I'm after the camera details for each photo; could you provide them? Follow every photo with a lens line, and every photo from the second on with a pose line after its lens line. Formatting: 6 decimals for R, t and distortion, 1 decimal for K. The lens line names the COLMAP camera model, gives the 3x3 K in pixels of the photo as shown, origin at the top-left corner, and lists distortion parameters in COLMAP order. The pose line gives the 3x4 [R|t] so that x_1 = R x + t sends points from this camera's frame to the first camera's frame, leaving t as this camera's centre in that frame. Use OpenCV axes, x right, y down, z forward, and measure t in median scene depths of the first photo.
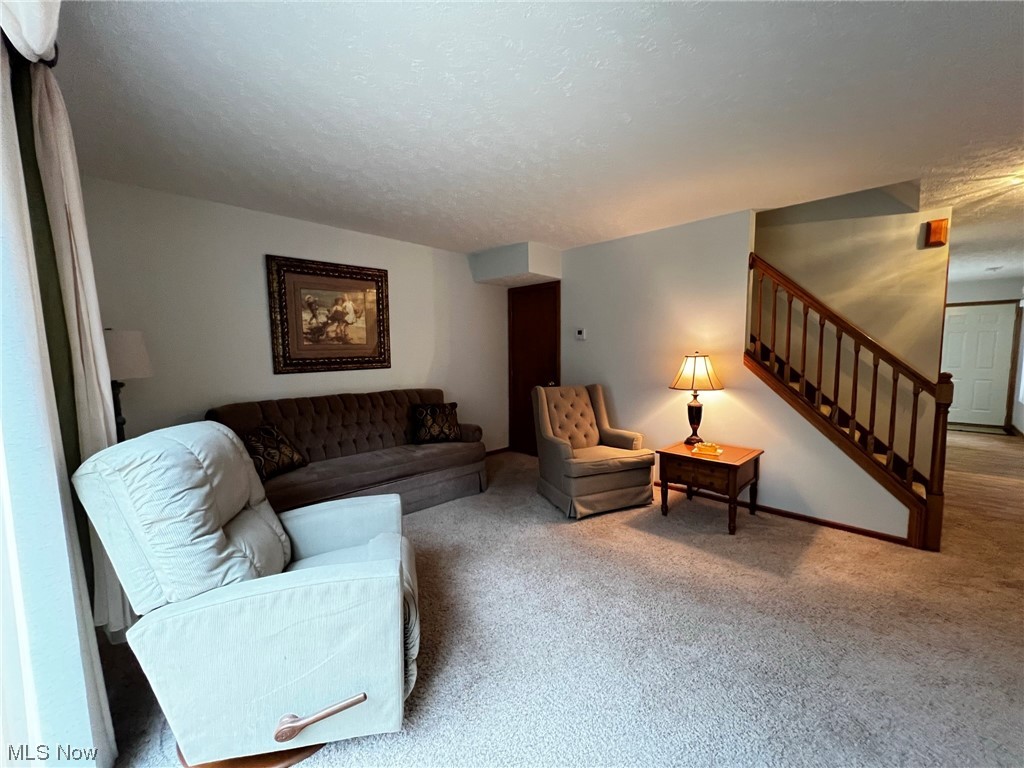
lens RADIAL K [[406.2, 0, 513.1], [0, 406.2, 381.7], [0, 0, 1]] dist [-0.000919, 0.000209]
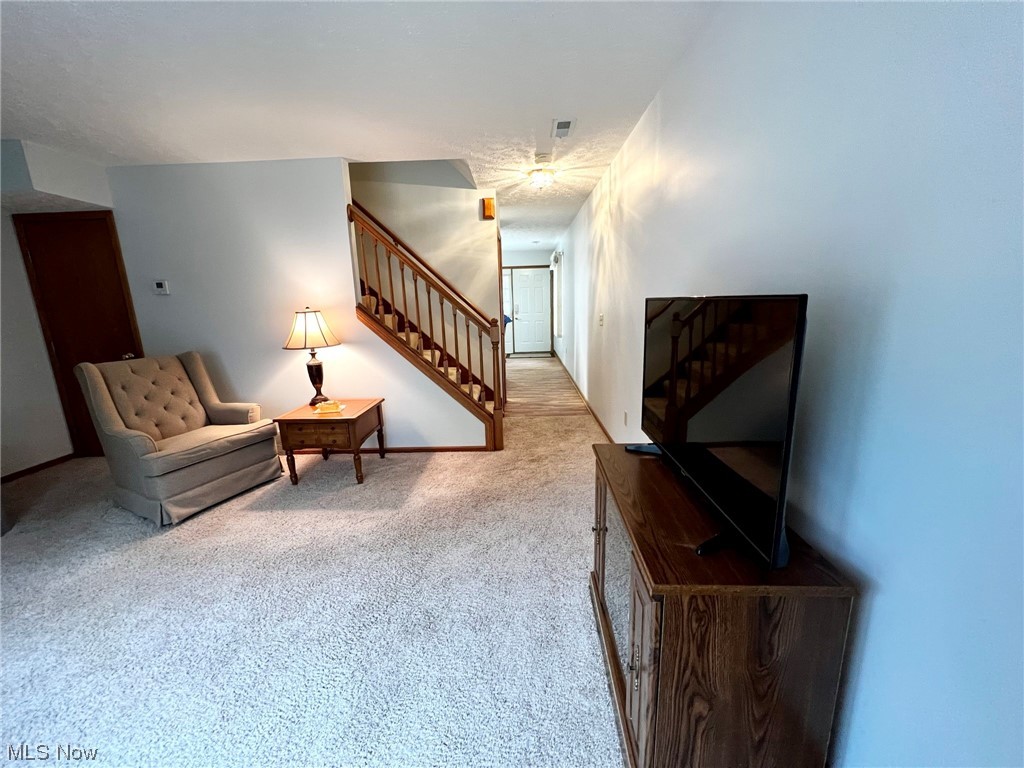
lens RADIAL K [[410.5, 0, 505.7], [0, 410.5, 380.5], [0, 0, 1]] dist [-0.000347, -0.001051]
pose [[0.729482, -0.146010, 0.668234, 0.134331], [0.075374, 0.988161, 0.133631, 0.001478], [-0.679834, -0.047114, 0.731851, -0.012525]]
